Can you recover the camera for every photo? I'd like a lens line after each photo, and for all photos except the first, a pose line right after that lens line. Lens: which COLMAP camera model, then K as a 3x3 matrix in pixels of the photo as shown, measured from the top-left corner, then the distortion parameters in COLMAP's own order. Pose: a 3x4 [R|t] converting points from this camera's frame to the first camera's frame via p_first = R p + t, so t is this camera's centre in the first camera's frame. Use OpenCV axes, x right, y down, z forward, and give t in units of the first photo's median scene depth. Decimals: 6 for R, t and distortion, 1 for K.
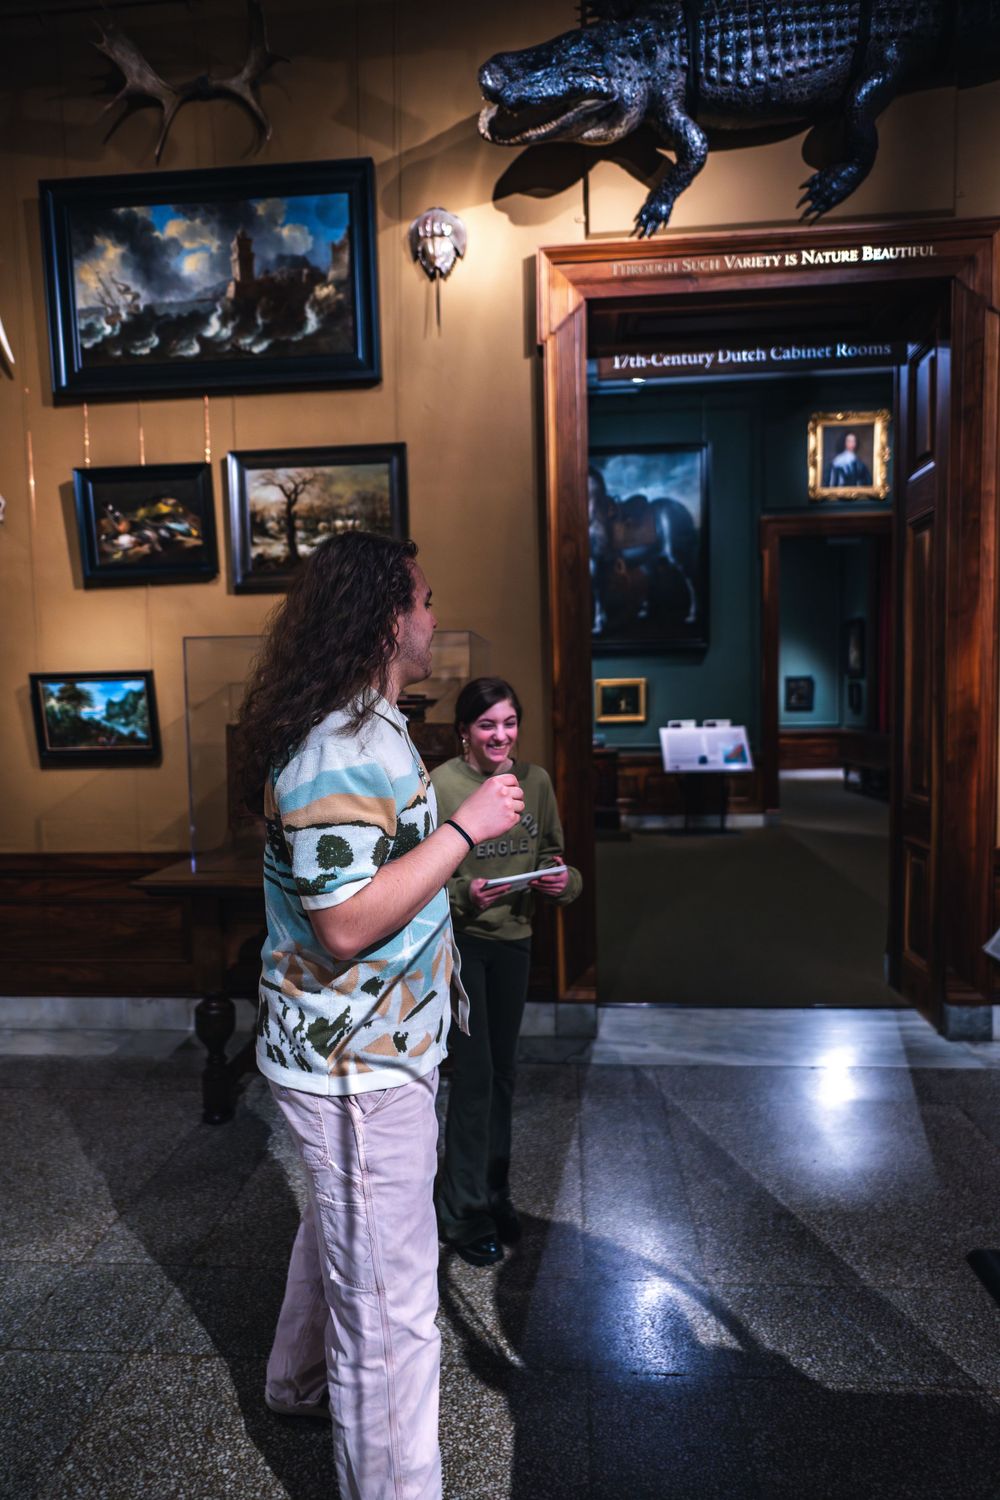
lens RADIAL K [[842.9, 0, 496.8], [0, 842.9, 755.3], [0, 0, 1]] dist [0.004163, -0.002918]
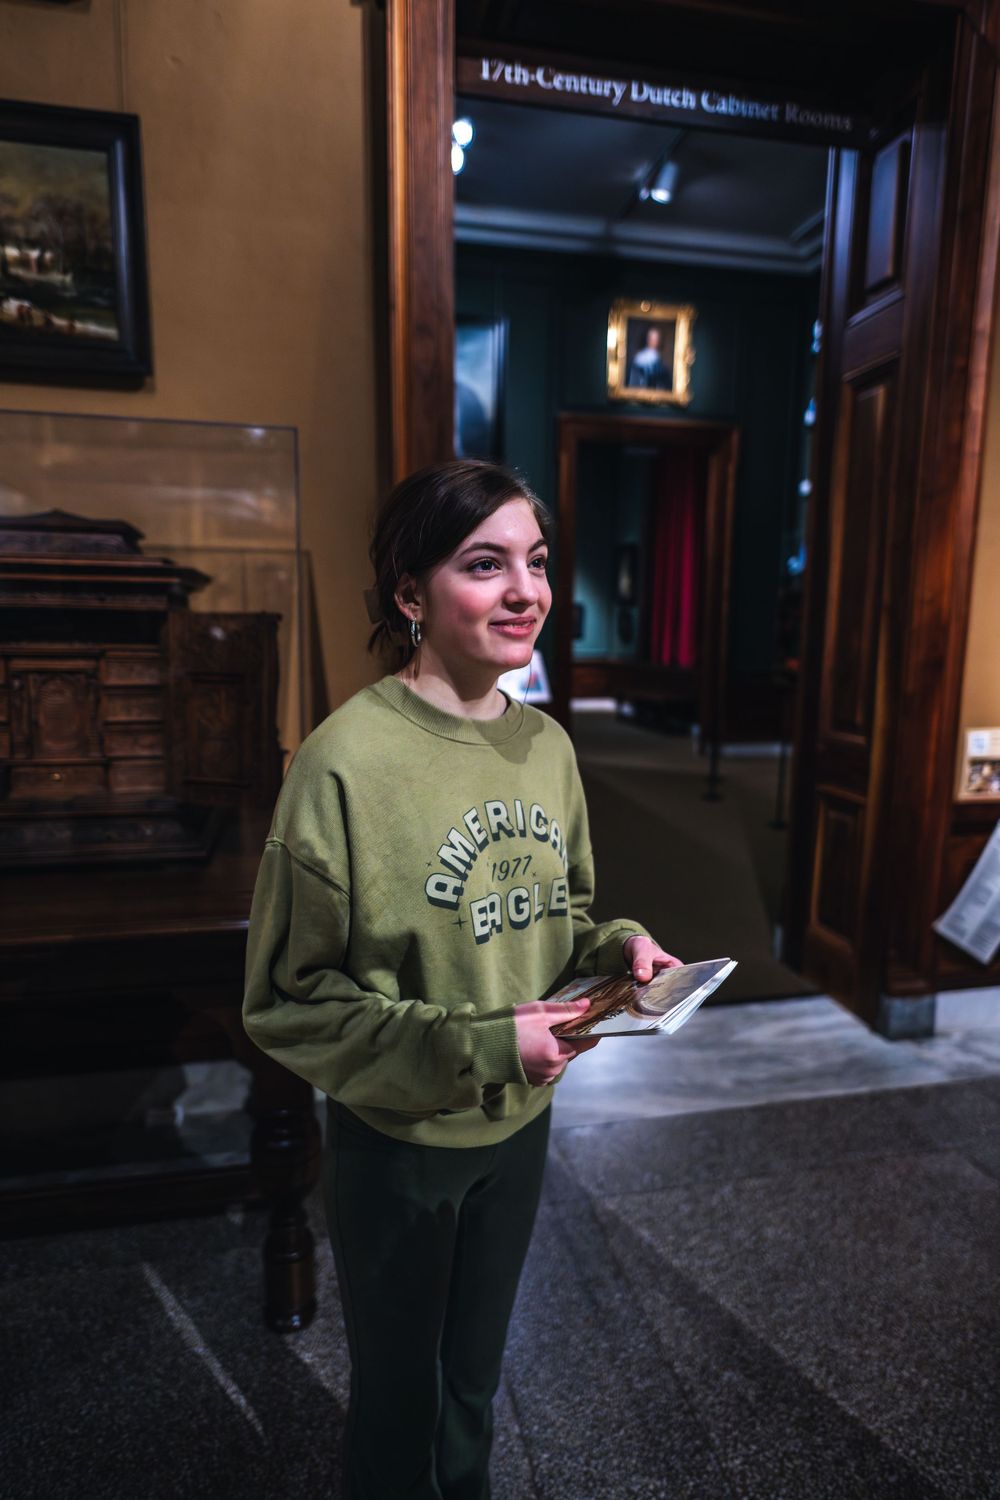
lens RADIAL K [[863.8, 0, 498.3], [0, 863.8, 755.2], [0, 0, 1]] dist [0.003441, 0.001749]
pose [[0.955145, -0.013610, 0.295827, -0.054800], [-0.010635, 0.996723, 0.080193, 0.005761], [-0.295948, -0.079742, 0.951870, 0.338770]]
